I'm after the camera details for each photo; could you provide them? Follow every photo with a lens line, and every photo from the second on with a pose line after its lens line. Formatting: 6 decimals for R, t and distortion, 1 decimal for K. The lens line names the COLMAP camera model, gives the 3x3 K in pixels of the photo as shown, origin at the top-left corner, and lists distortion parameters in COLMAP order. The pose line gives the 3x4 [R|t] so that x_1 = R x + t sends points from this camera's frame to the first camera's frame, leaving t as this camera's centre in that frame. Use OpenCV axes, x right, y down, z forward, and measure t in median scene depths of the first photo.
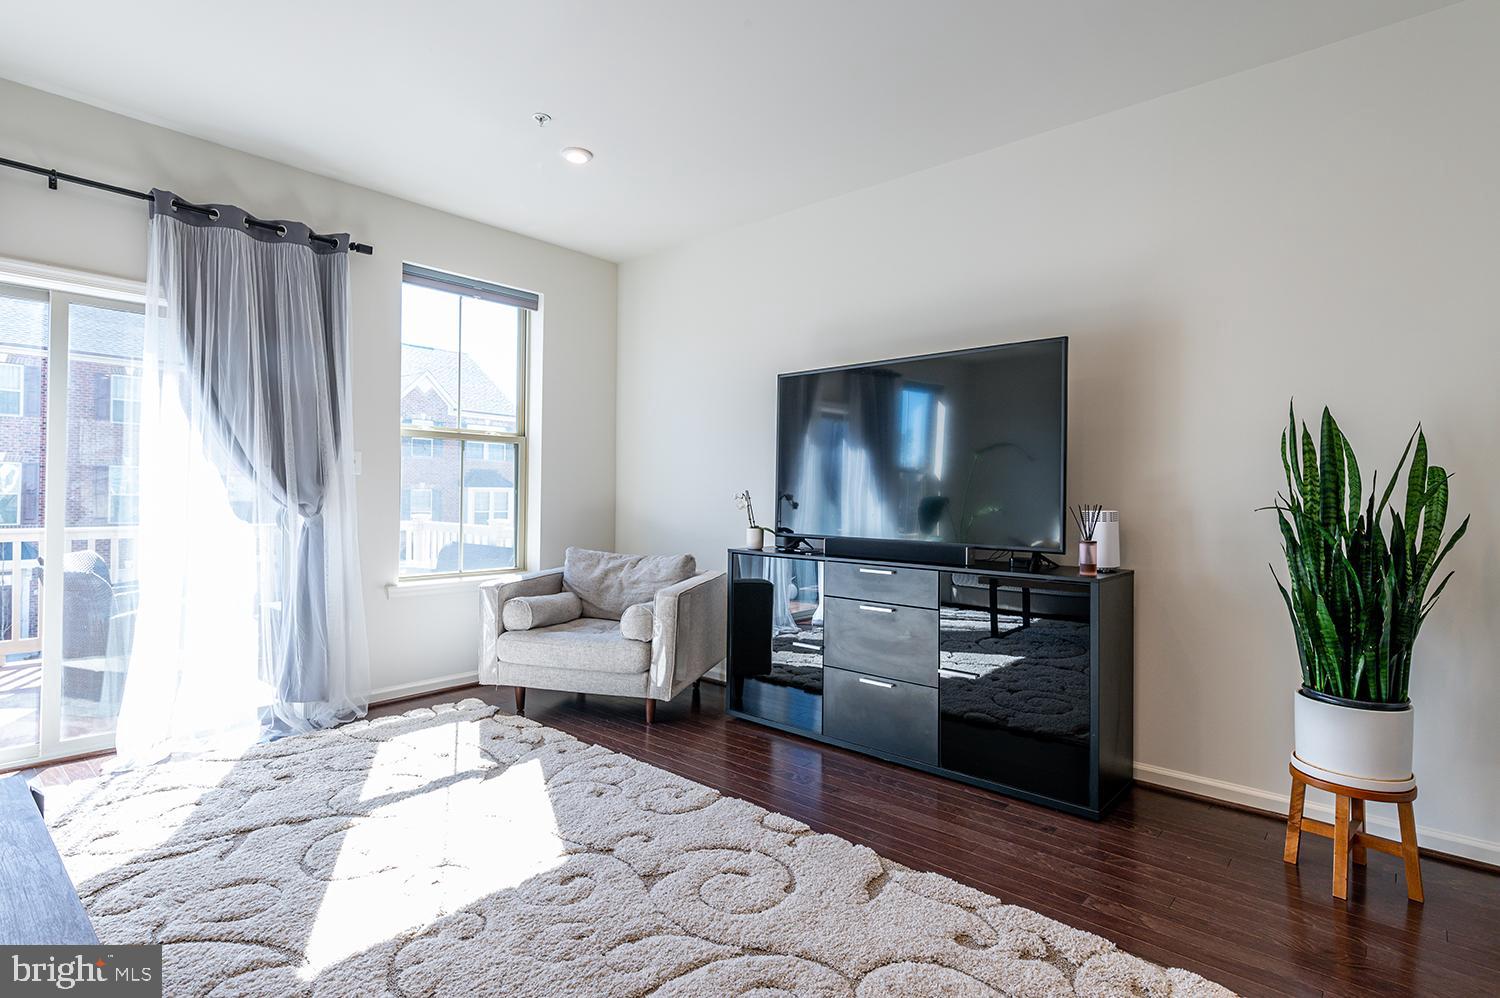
lens RADIAL K [[734.3, 0, 750.0], [0, 734.3, 499.0], [0, 0, 1]] dist [0.001005, 0.000577]
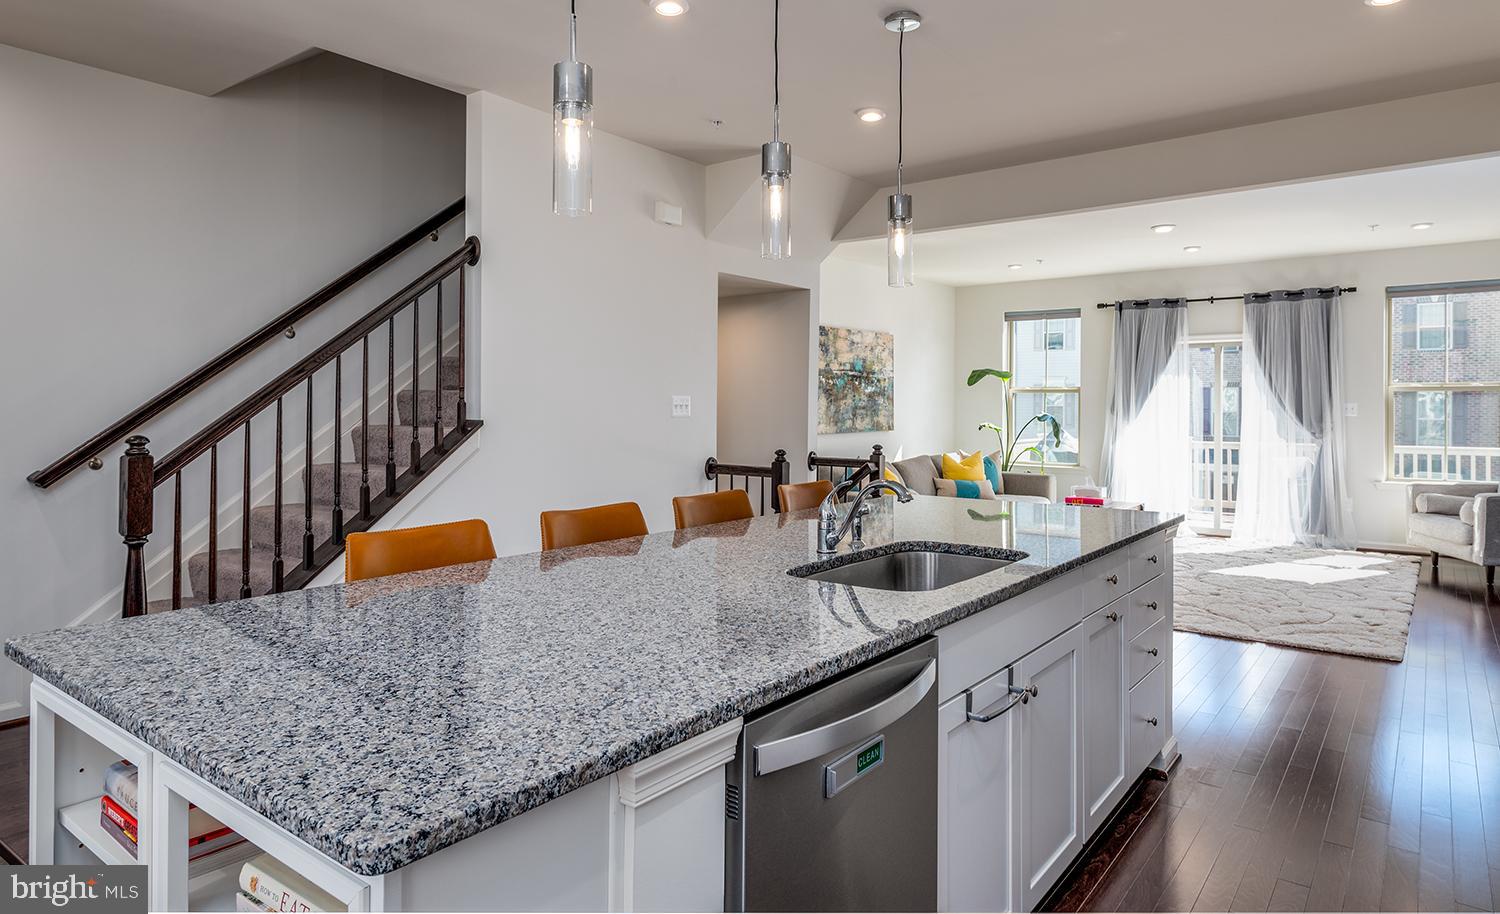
lens RADIAL K [[889.2, 0, 749.3], [0, 889.2, 404.8], [0, 0, 1]] dist [0.000213, 0.000244]
pose [[0.072044, -0.010881, -0.997342, 1.652209], [0.003623, 0.999937, -0.010648, -0.046671], [0.997395, -0.002847, 0.072079, -0.665594]]
